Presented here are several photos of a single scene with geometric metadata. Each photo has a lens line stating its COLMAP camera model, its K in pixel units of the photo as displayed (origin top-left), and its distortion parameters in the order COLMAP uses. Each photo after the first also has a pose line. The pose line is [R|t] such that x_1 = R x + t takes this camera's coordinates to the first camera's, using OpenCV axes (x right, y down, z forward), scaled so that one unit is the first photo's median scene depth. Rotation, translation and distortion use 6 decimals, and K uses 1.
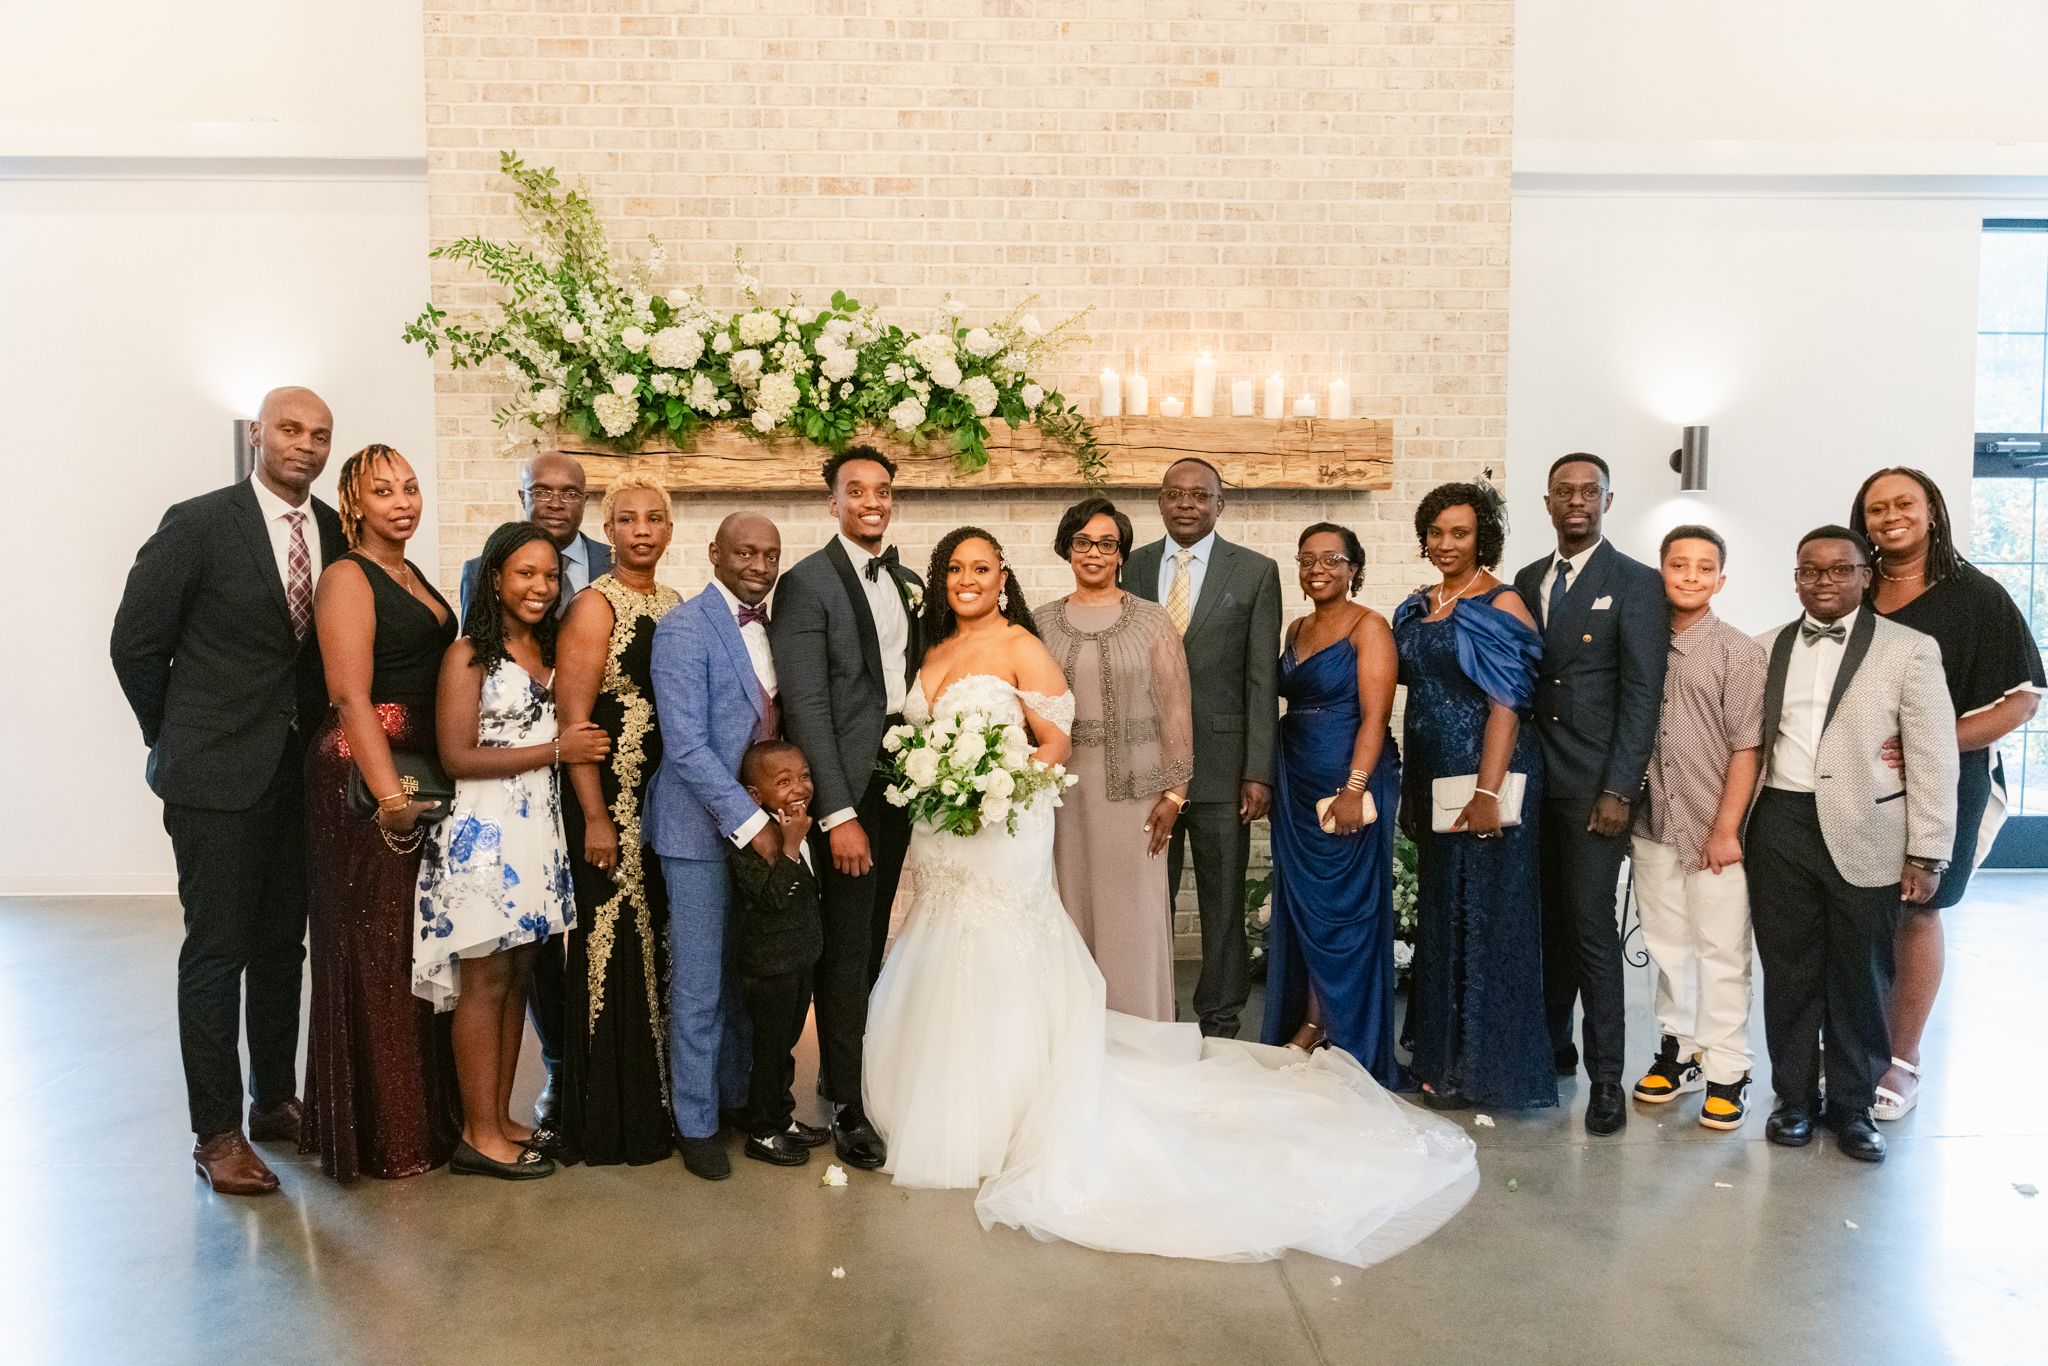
lens RADIAL K [[1732.5, 0, 1024.0], [0, 1732.5, 683.0], [0, 0, 1]] dist [0.001263, 0.000961]
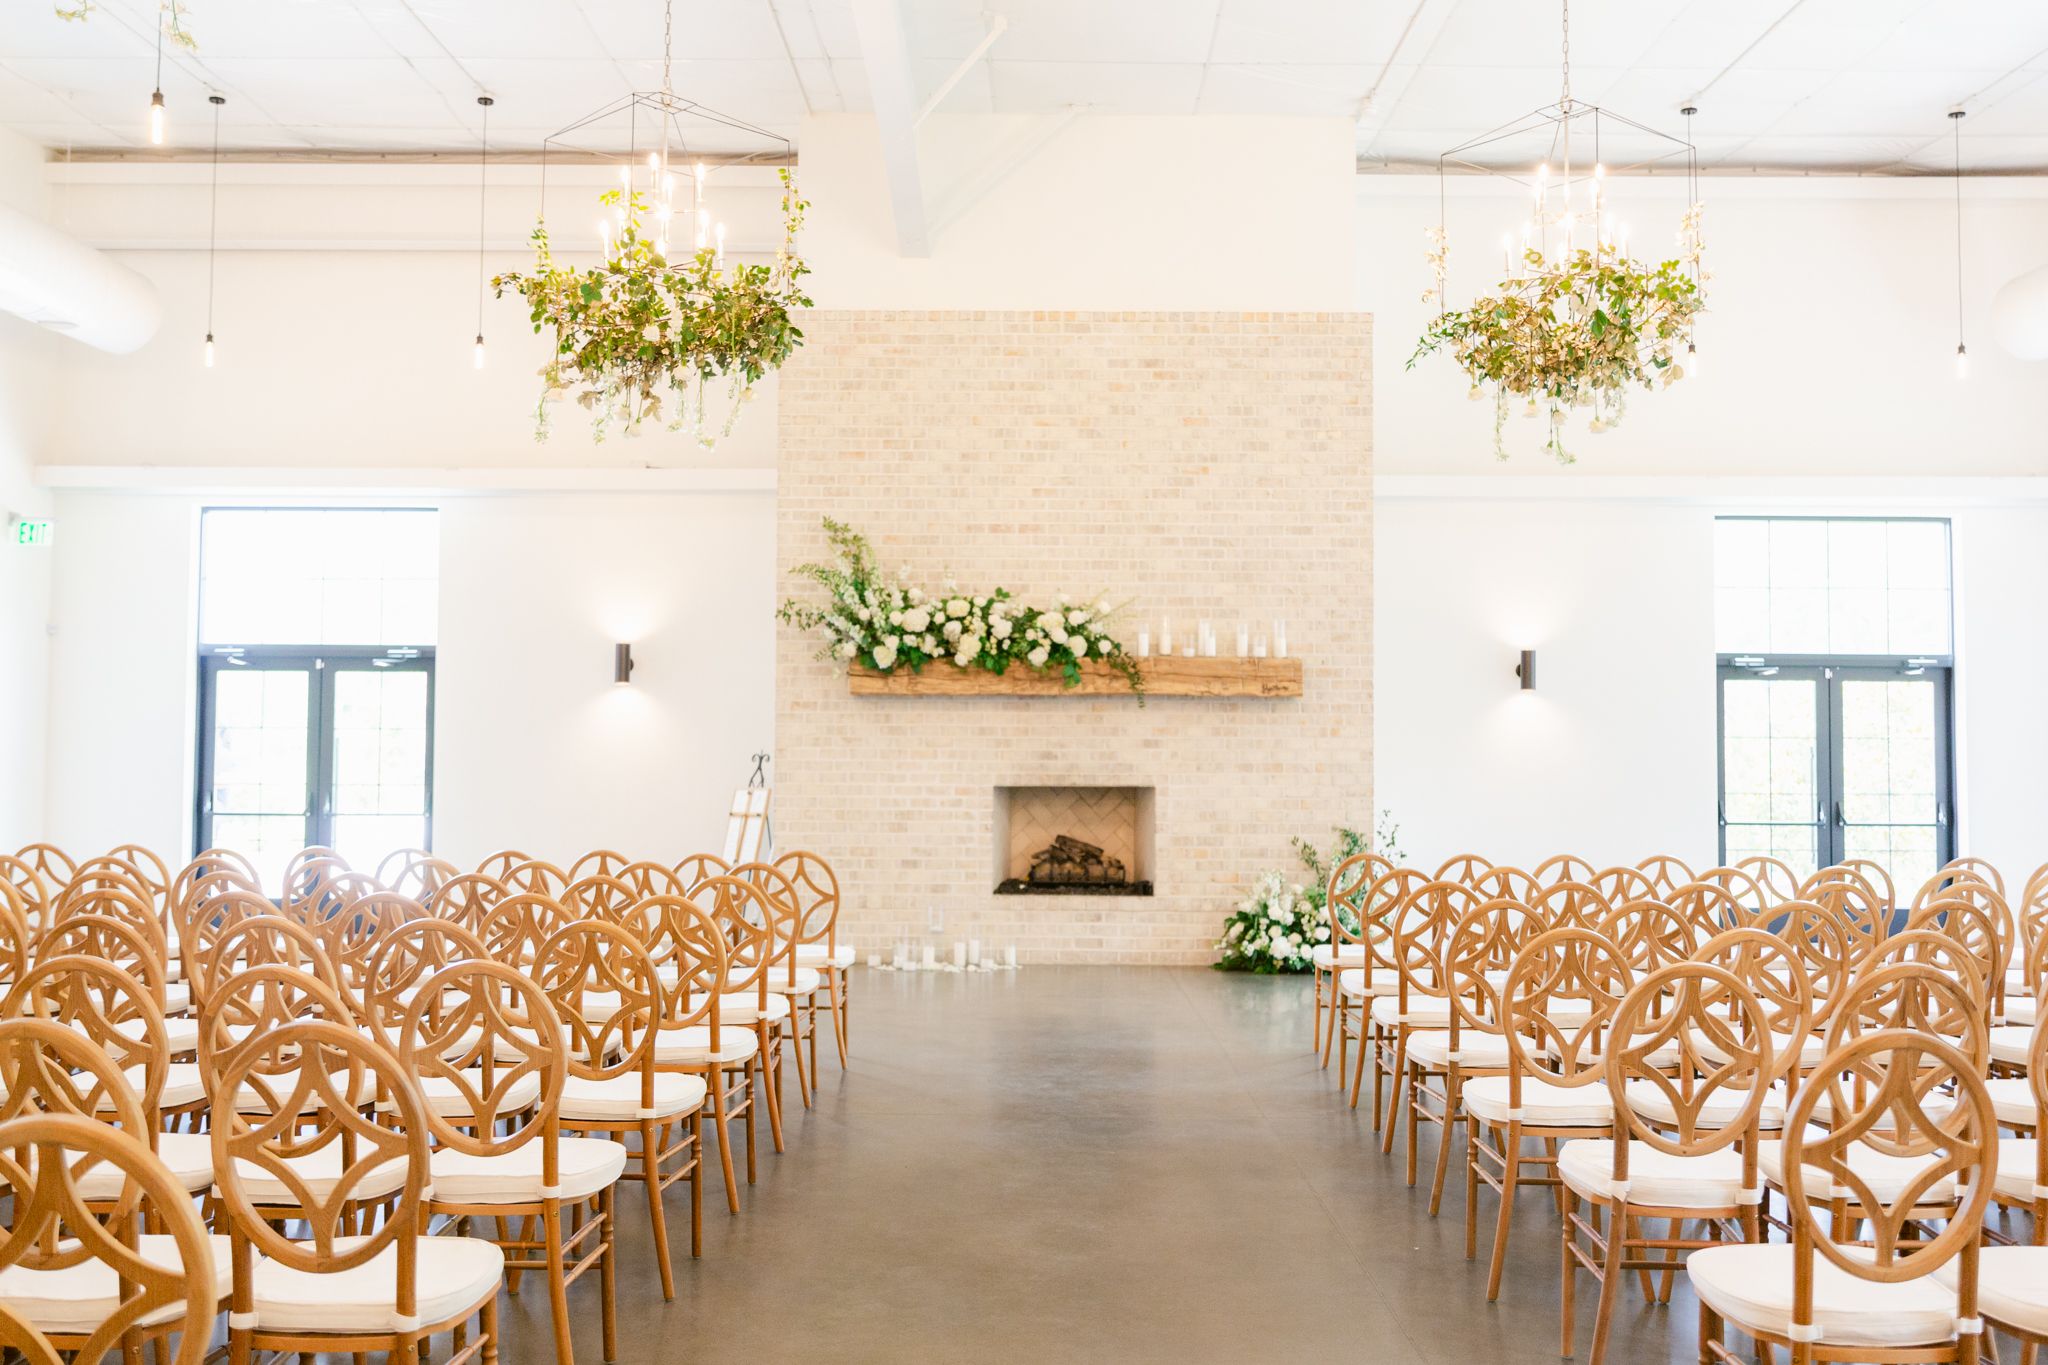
lens RADIAL K [[1732.5, 0, 1024.0], [0, 1732.5, 682.5], [0, 0, 1]] dist [0.001263, 0.000961]
pose [[0.999152, 0.005778, -0.040758, -0.005856], [-0.009532, 0.995665, -0.092523, 0.043202], [0.040047, 0.092833, 0.994876, -0.807142]]
